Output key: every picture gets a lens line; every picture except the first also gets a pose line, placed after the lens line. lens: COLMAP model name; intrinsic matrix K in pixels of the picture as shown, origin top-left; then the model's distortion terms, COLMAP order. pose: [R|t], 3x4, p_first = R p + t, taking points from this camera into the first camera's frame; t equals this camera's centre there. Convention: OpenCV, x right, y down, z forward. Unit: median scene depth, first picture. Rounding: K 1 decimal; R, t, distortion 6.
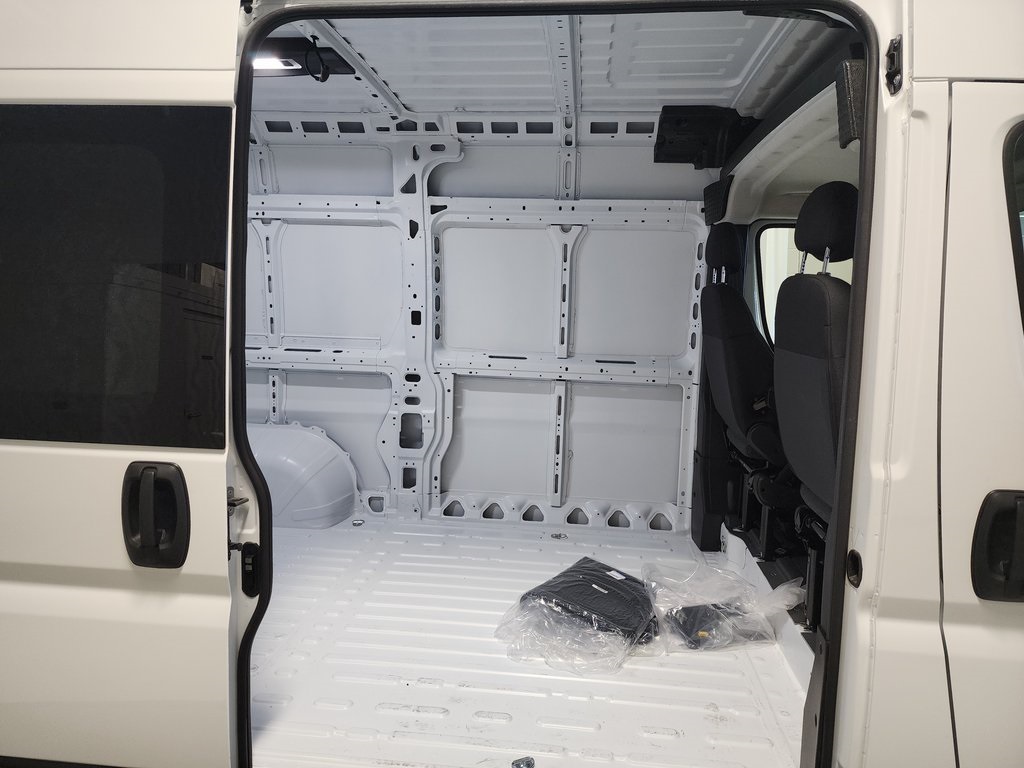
lens RADIAL K [[674.1, 0, 512.0], [0, 674.1, 384.0], [0, 0, 1]] dist [0.107978, -0.153397]
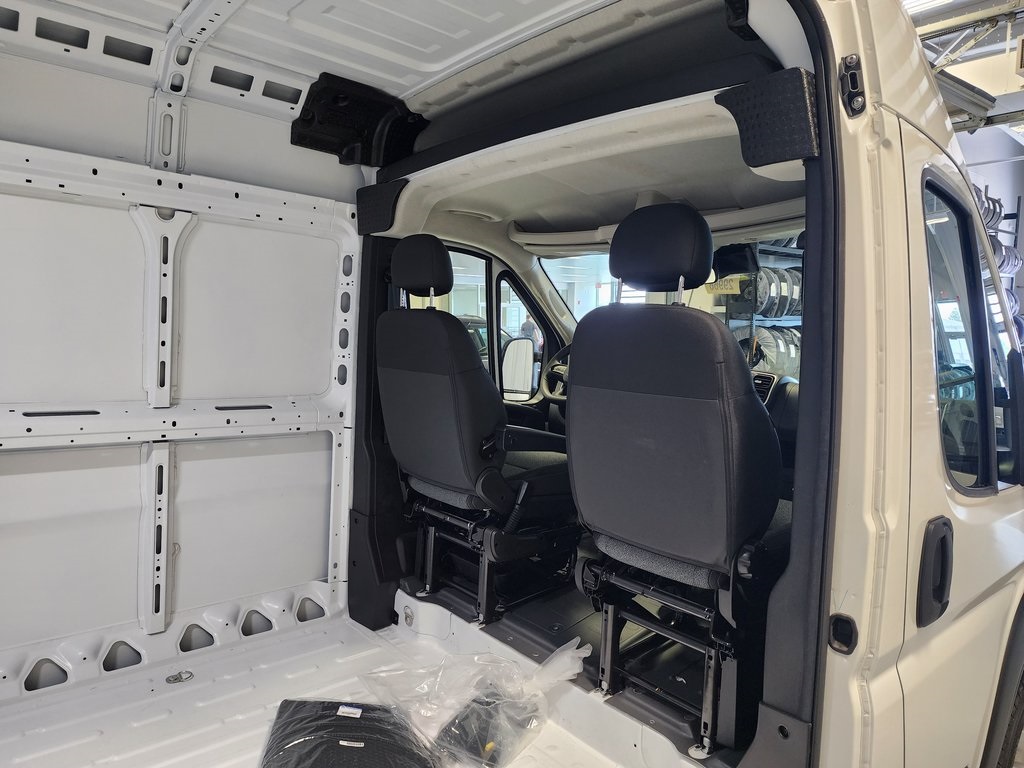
lens RADIAL K [[684.2, 0, 513.4], [0, 684.2, 387.9], [0, 0, 1]] dist [0.065469, -0.060871]
pose [[0.679920, -0.055430, 0.731188, -0.197334], [0.071597, 0.997393, 0.009033, -0.041476], [-0.729783, 0.046209, 0.682116, 0.298218]]
